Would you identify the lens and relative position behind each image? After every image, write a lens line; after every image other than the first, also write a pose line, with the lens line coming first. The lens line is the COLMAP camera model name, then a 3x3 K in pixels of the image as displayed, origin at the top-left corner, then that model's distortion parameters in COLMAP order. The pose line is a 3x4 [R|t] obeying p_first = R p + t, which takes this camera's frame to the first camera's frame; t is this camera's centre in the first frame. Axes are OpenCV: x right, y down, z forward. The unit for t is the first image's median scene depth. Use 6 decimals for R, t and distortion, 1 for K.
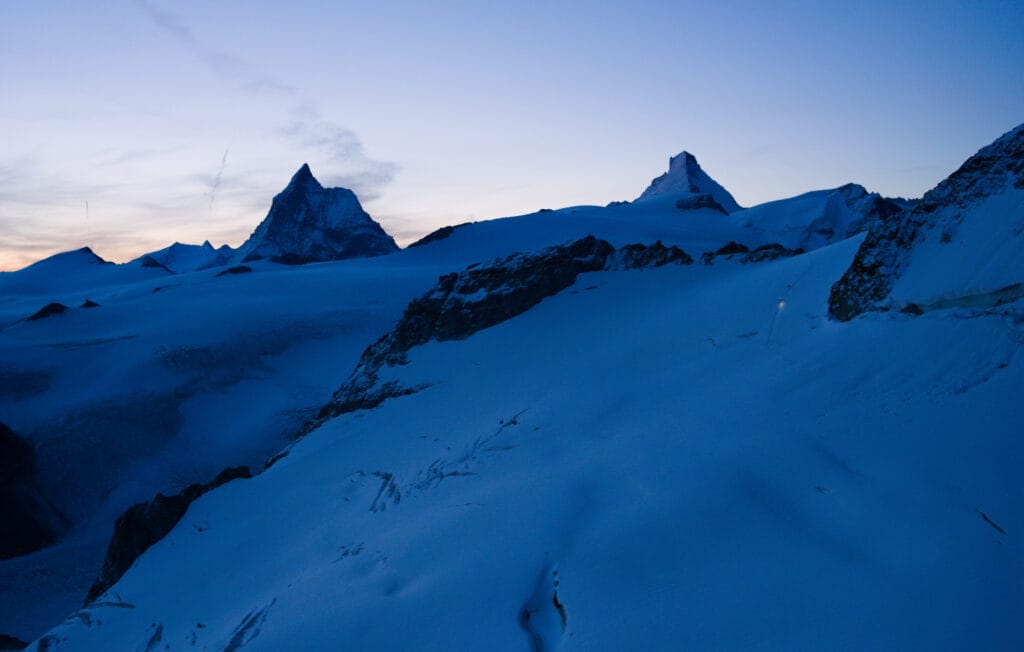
lens RADIAL K [[1258.6, 0, 509.5], [0, 1258.6, 329.4], [0, 0, 1]] dist [-0.027511, 0.000000]
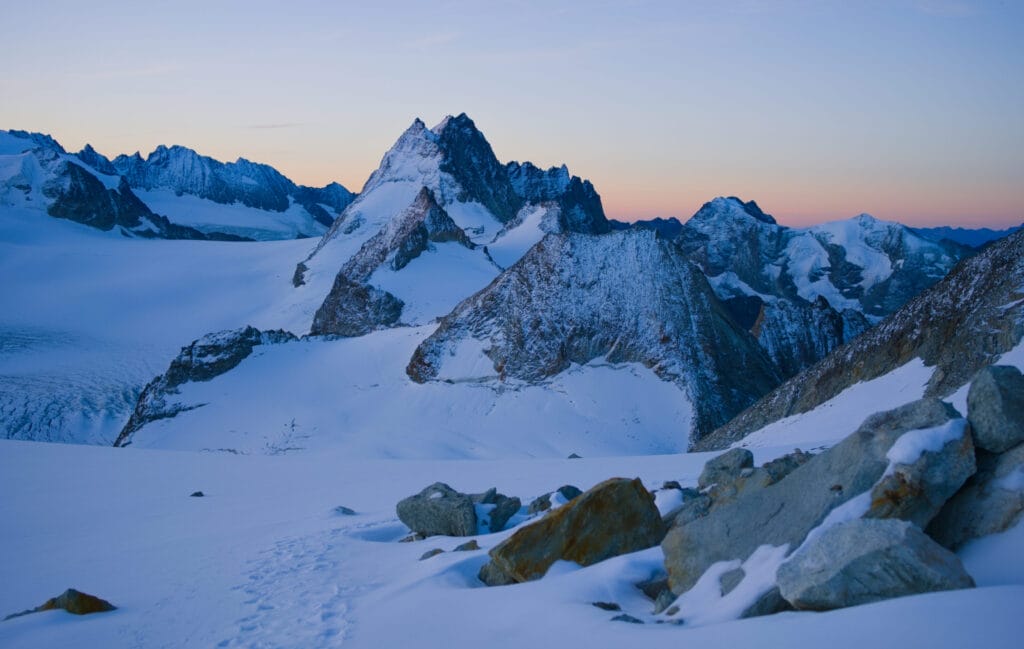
lens RADIAL K [[1258.6, 0, 490.6], [0, 1258.6, 303.9], [0, 0, 1]] dist [-0.027511, 0.000000]
pose [[0.743745, -0.018522, 0.668207, -0.128003], [-0.027292, 0.997941, 0.058039, -0.030058], [-0.667906, -0.061402, 0.741708, -0.101850]]
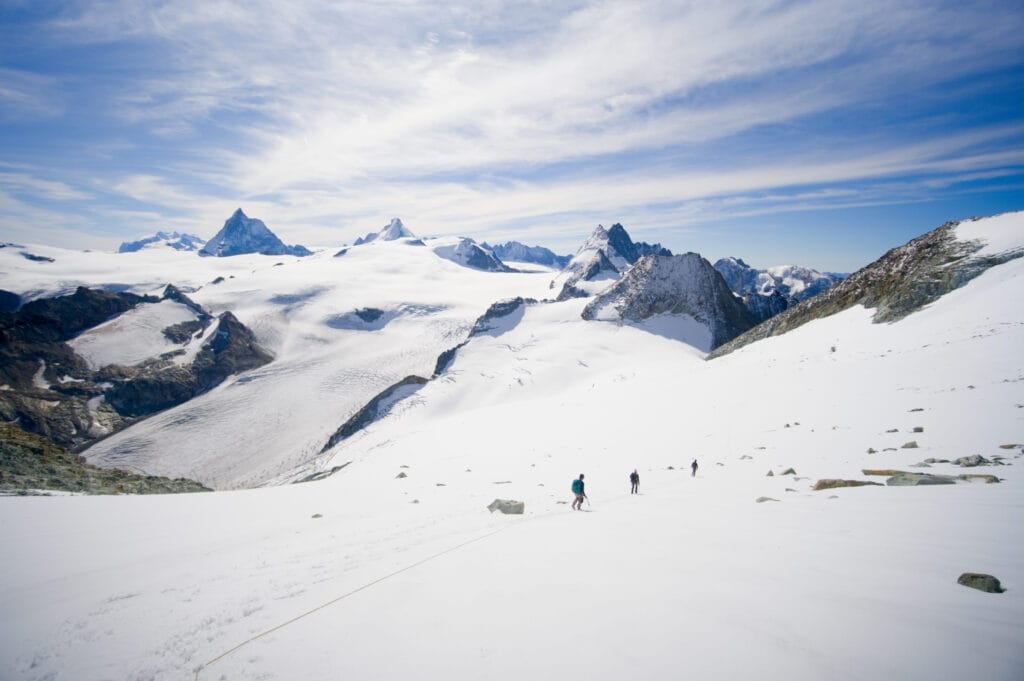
lens RADIAL K [[438.8, 0, 497.4], [0, 438.8, 337.3], [0, 0, 1]] dist [-0.007601, 0.001990]
pose [[0.905147, -0.040155, 0.423198, -0.097841], [-0.025403, 0.988640, 0.148140, -0.021405], [-0.424339, -0.144839, 0.893844, -0.076306]]
